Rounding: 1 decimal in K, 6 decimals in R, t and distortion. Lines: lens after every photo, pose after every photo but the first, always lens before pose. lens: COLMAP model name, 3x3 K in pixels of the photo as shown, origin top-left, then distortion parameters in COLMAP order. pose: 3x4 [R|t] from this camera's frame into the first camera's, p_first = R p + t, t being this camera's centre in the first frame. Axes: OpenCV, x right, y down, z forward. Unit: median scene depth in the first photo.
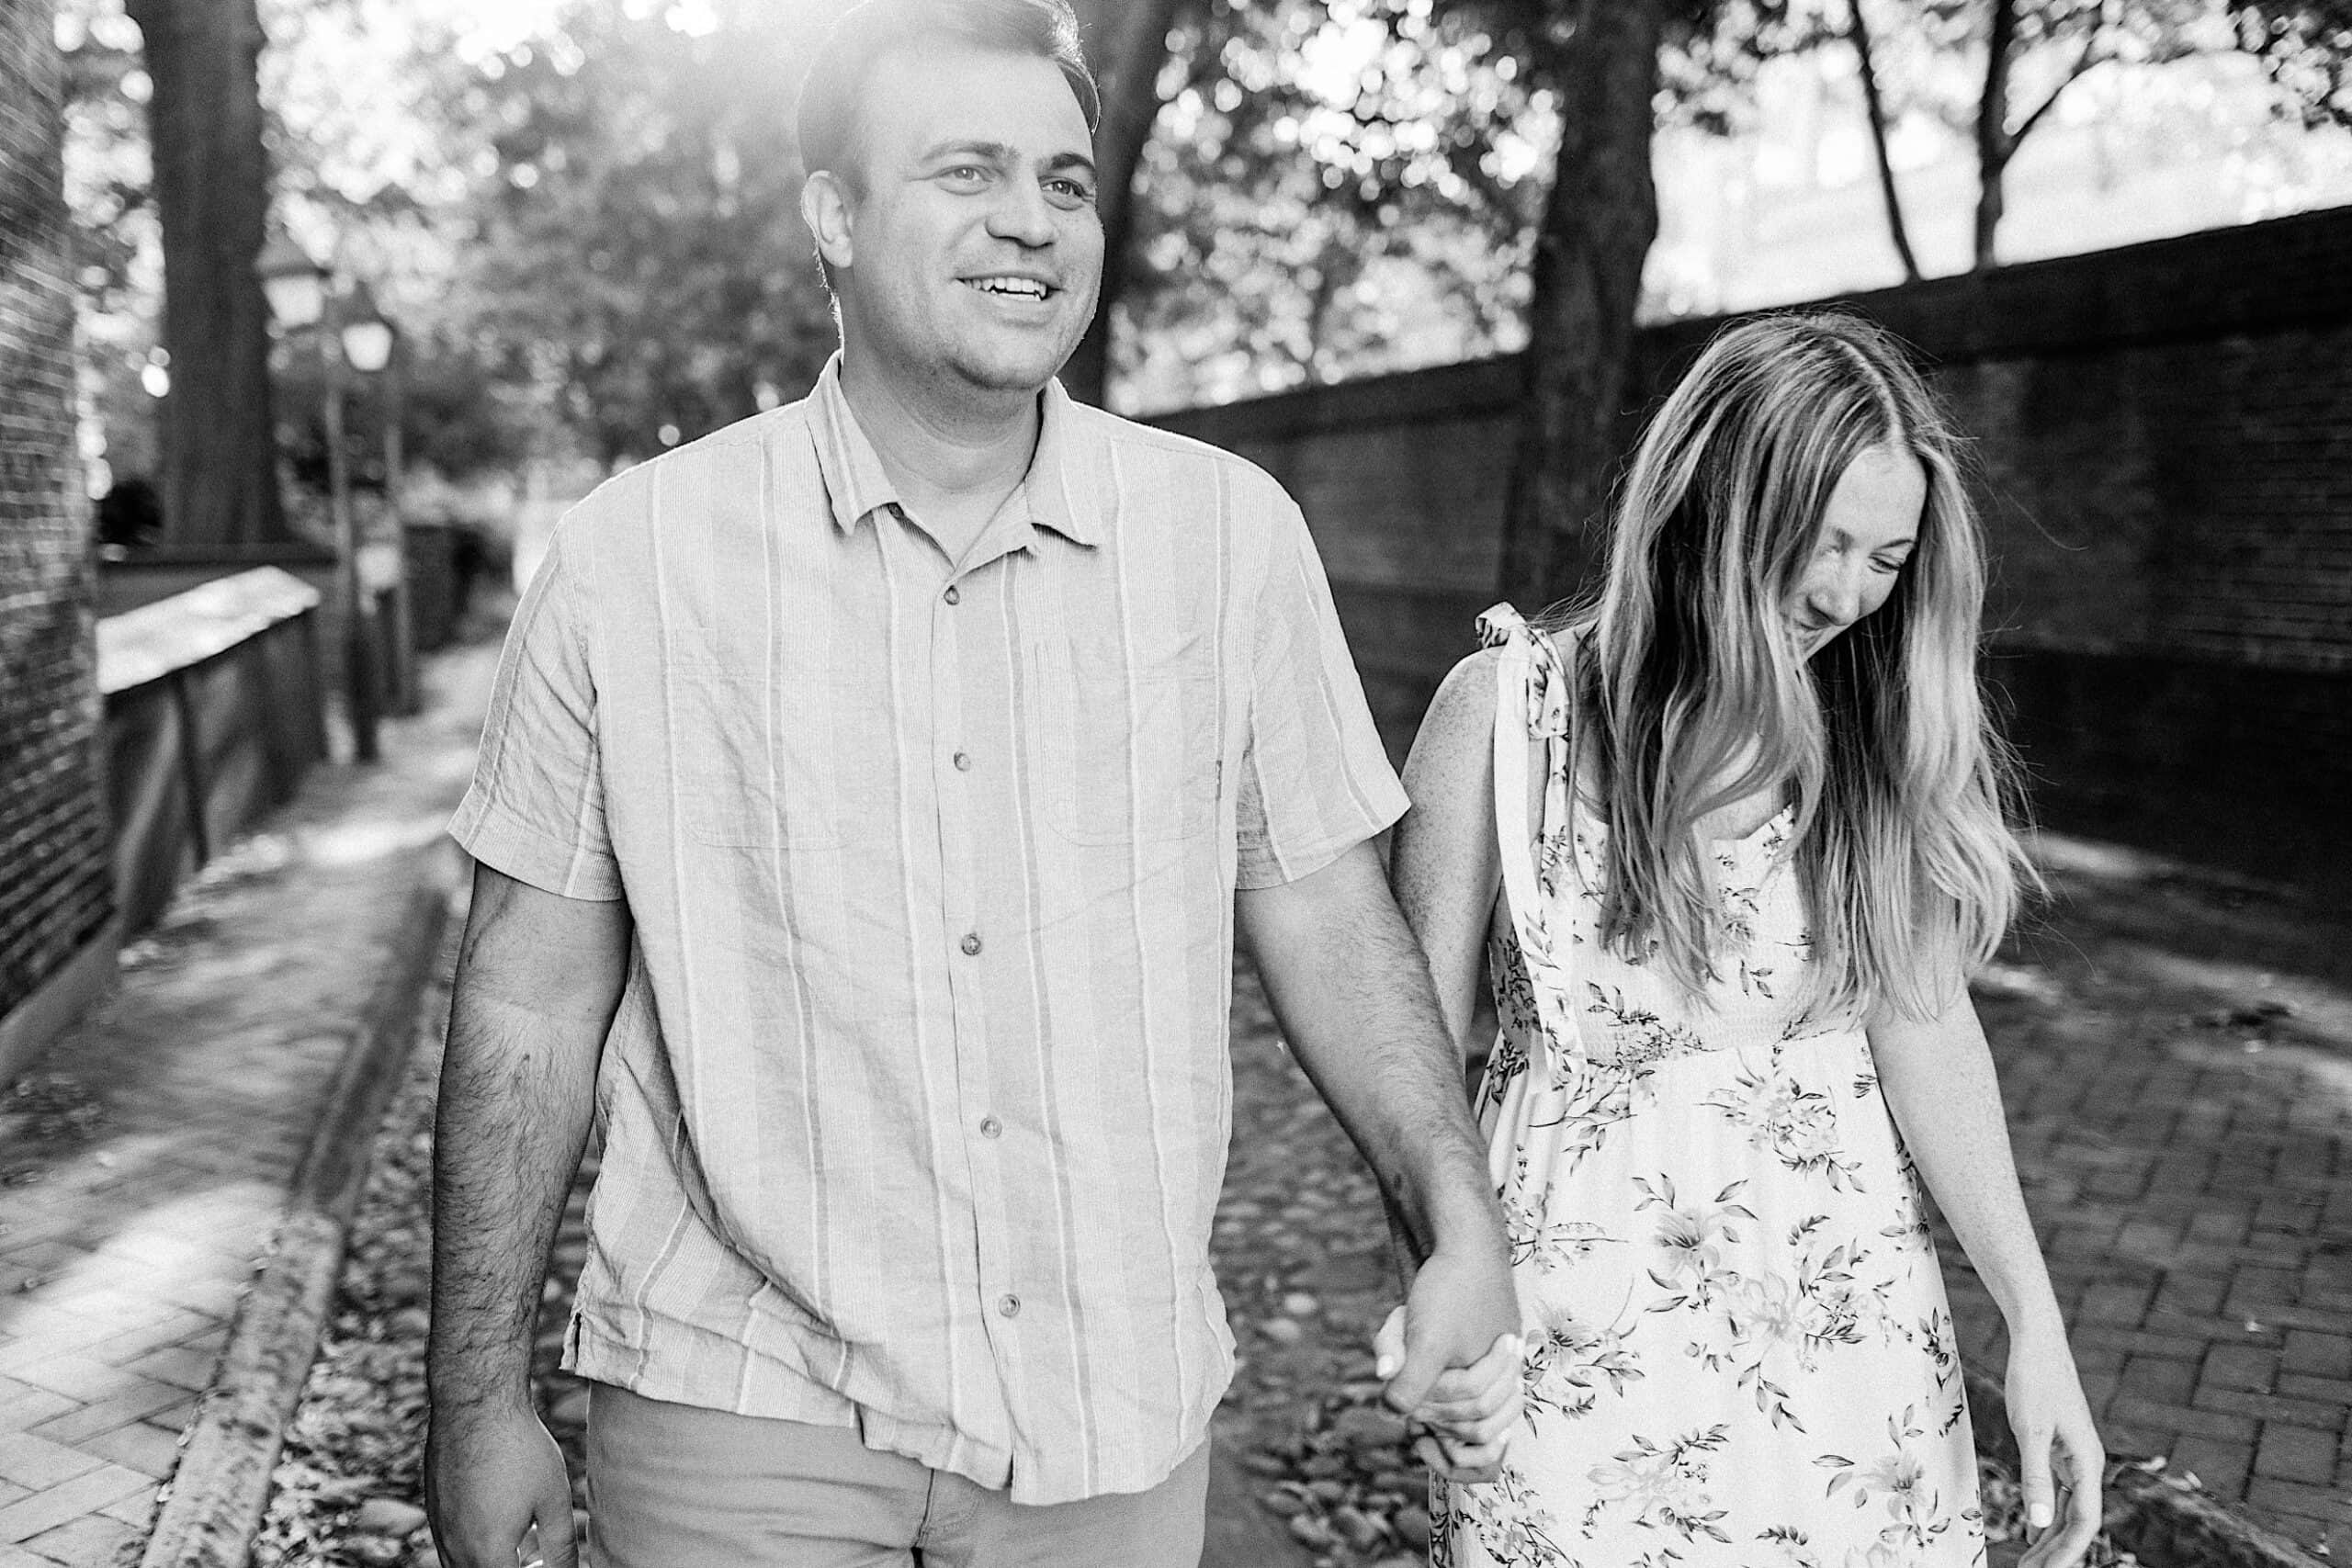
lens RADIAL K [[2220.0, 0, 1176.0], [0, 2220.0, 784.0], [0, 0, 1]] dist [-0.002080, 0.005468]
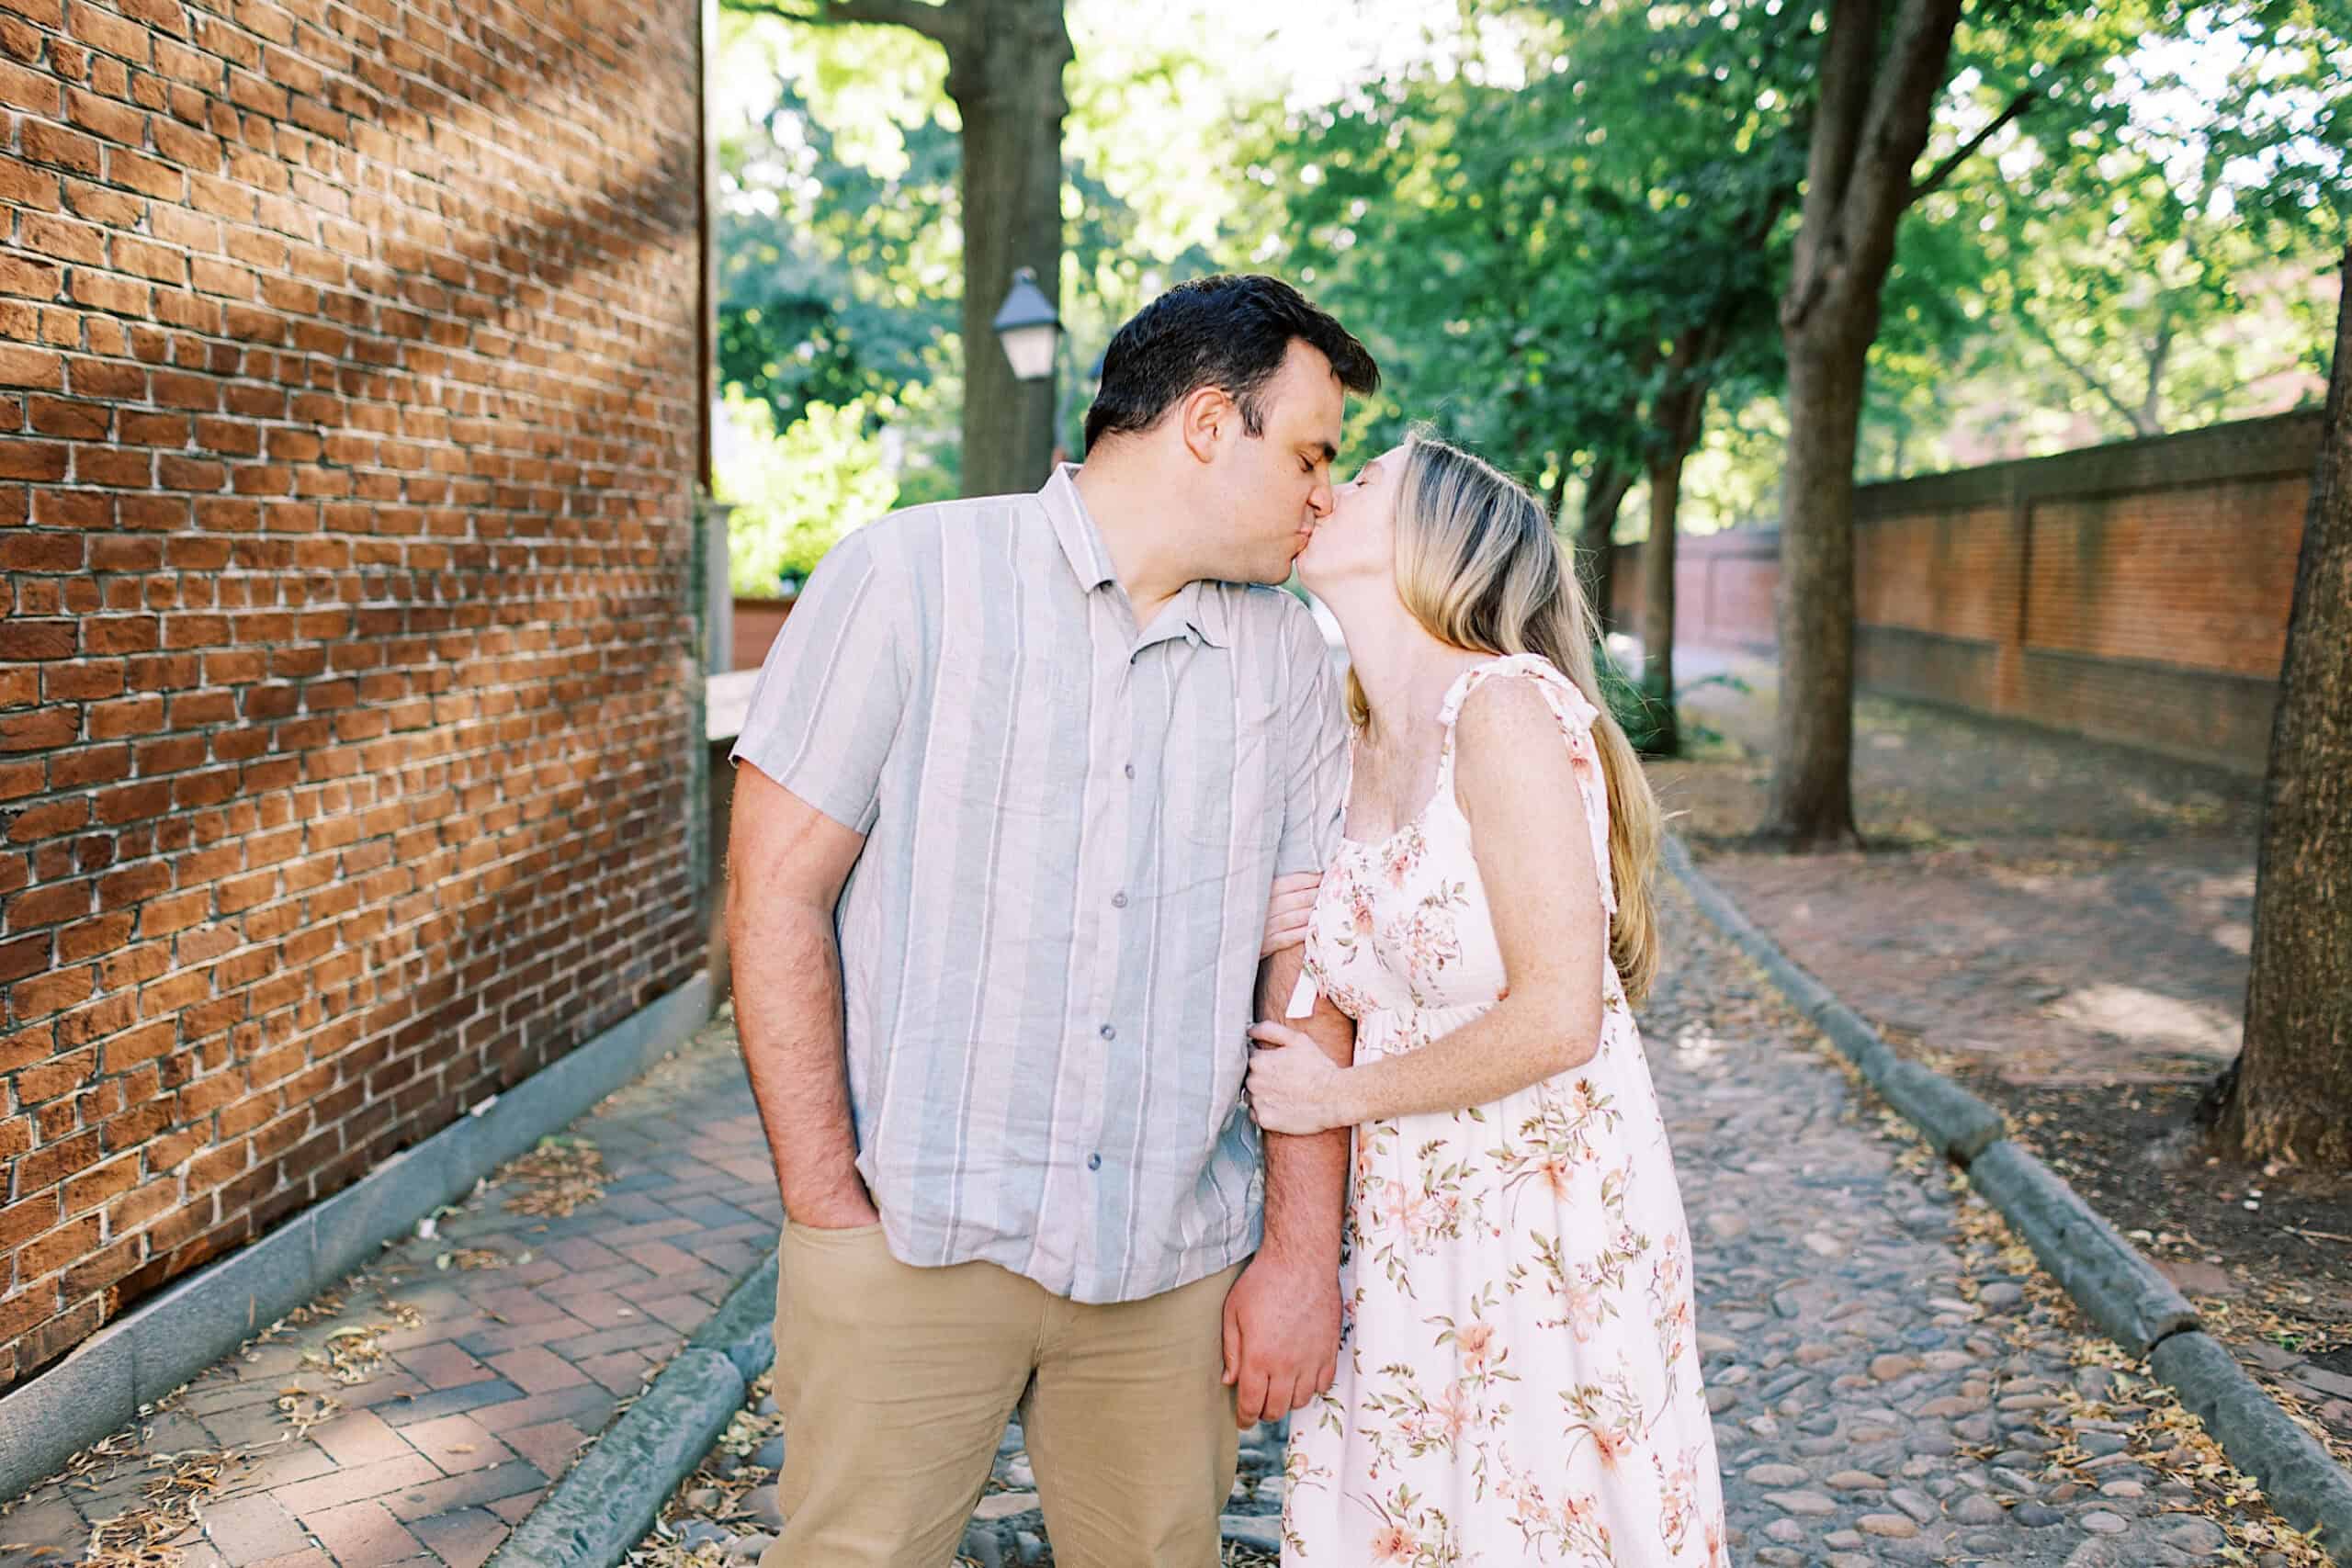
lens RADIAL K [[2220.0, 0, 1176.0], [0, 2220.0, 784.0], [0, 0, 1]] dist [-0.002080, 0.005468]
pose [[0.936717, 0.053624, -0.345957, 0.056959], [-0.062257, 0.997964, -0.013881, -0.022014], [0.344508, 0.034540, 0.938148, 0.150123]]
